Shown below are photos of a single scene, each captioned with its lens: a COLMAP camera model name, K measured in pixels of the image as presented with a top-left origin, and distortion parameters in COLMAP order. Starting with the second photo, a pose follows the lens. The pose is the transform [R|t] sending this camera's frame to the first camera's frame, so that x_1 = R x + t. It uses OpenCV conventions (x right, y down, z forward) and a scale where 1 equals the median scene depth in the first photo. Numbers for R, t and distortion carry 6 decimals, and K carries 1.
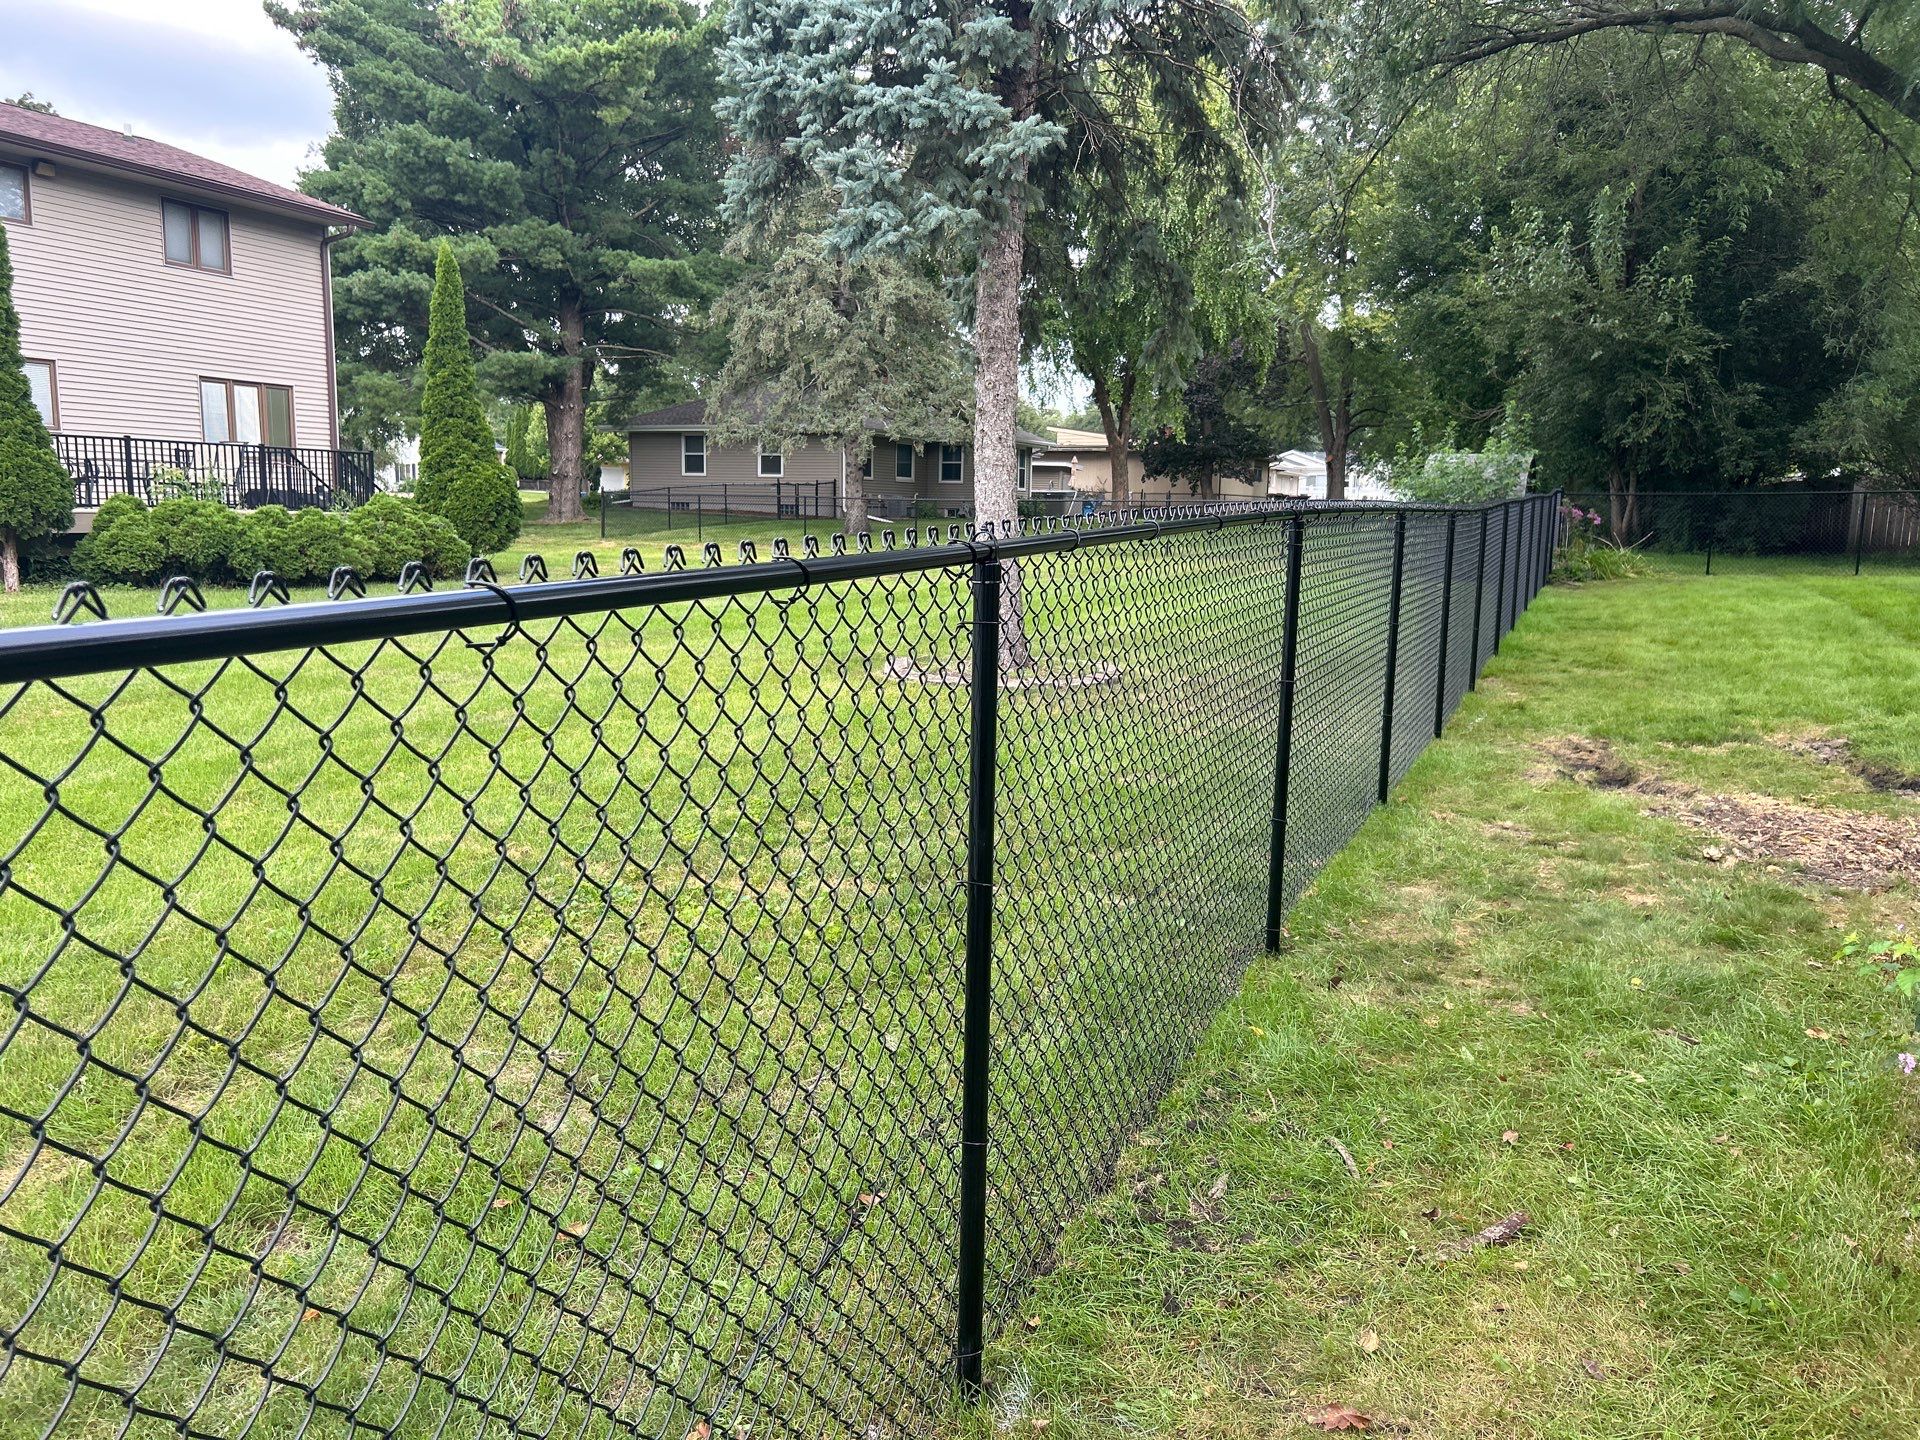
lens RADIAL K [[1424.3, 0, 966.6], [0, 1424.3, 723.1], [0, 0, 1]] dist [0.023613, -0.007713]
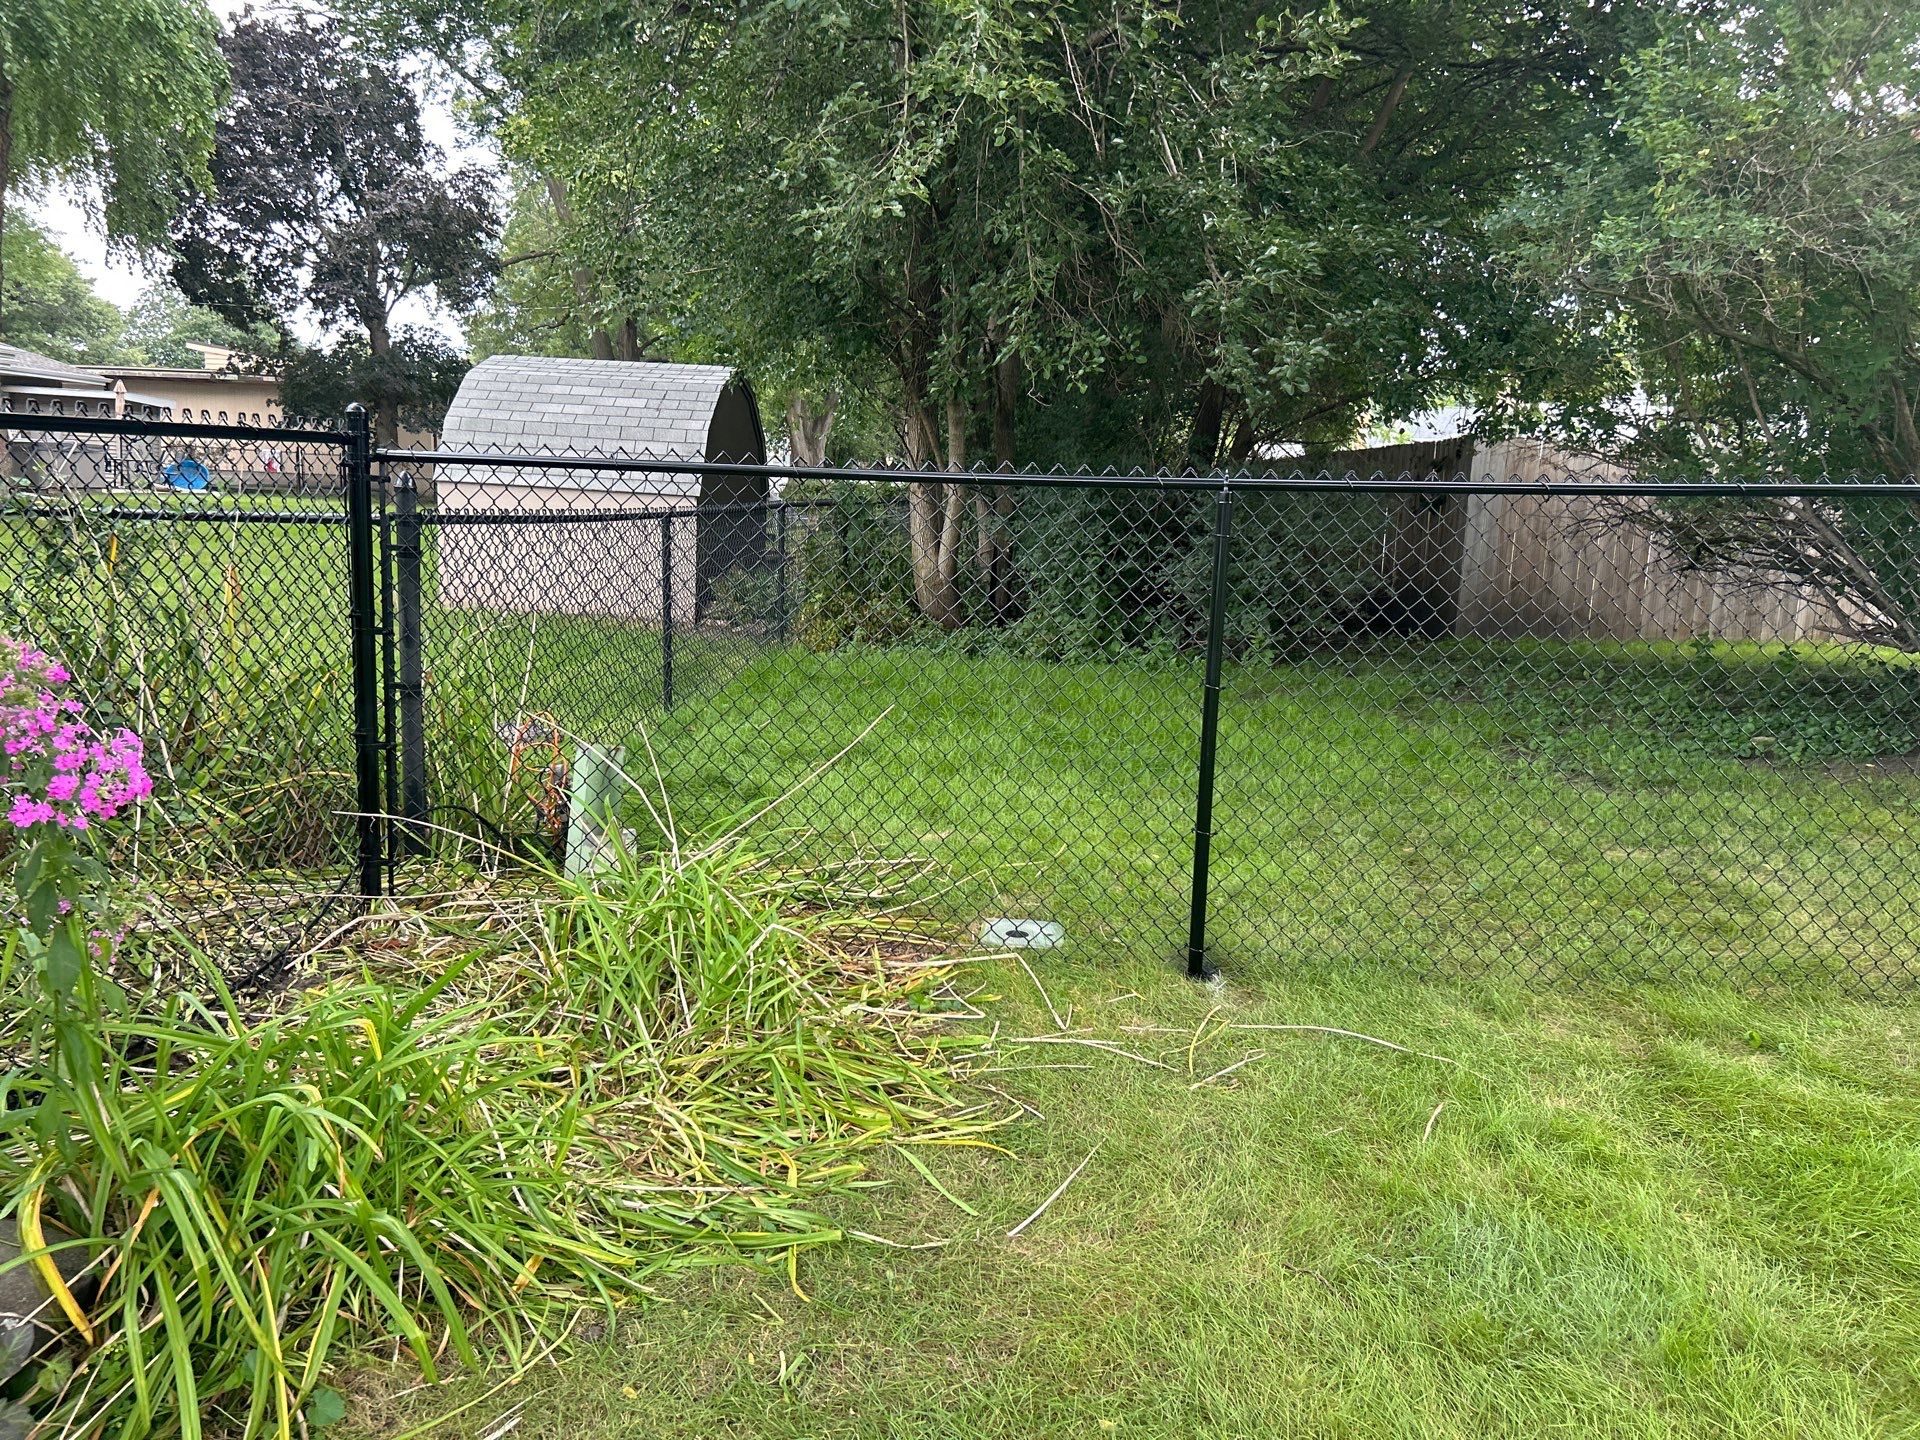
lens RADIAL K [[1423.4, 0, 964.3], [0, 1423.4, 729.7], [0, 0, 1]] dist [0.047822, -0.056547]
pose [[0.936728, -0.032097, 0.348583, 0.408303], [0.023192, 0.999290, 0.029691, -0.128025], [-0.349288, -0.019728, 0.936808, 0.797707]]
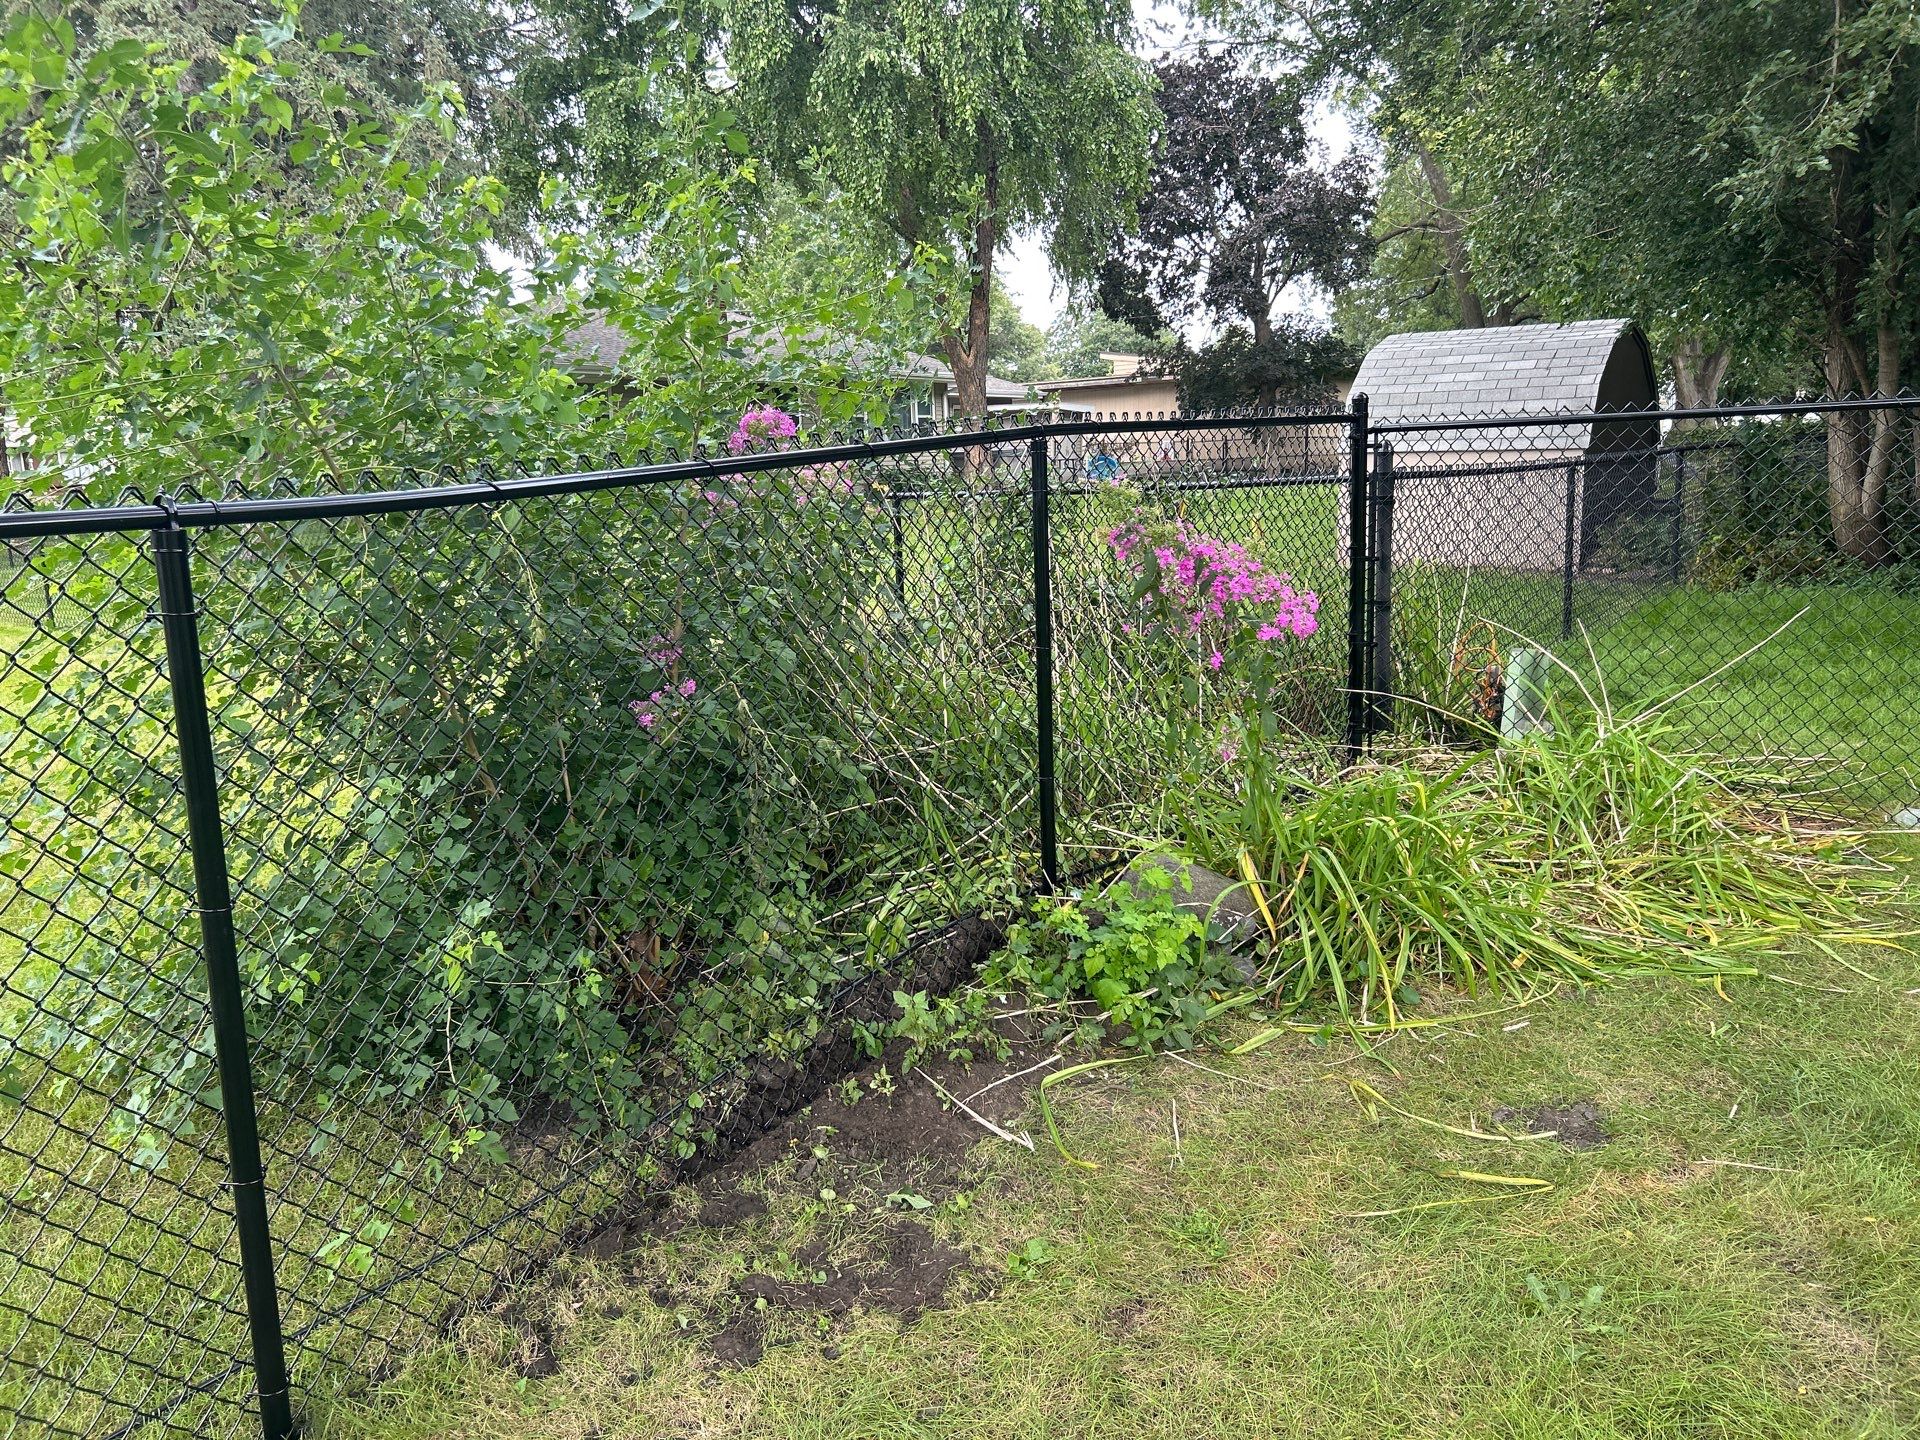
lens RADIAL K [[1463.6, 0, 966.0], [0, 1463.6, 714.1], [0, 0, 1]] dist [0.052846, -0.048472]
pose [[0.979056, -0.011451, -0.203268, 0.388137], [0.016416, 0.999606, 0.022759, -0.118107], [0.202928, -0.025620, 0.978859, 0.738215]]
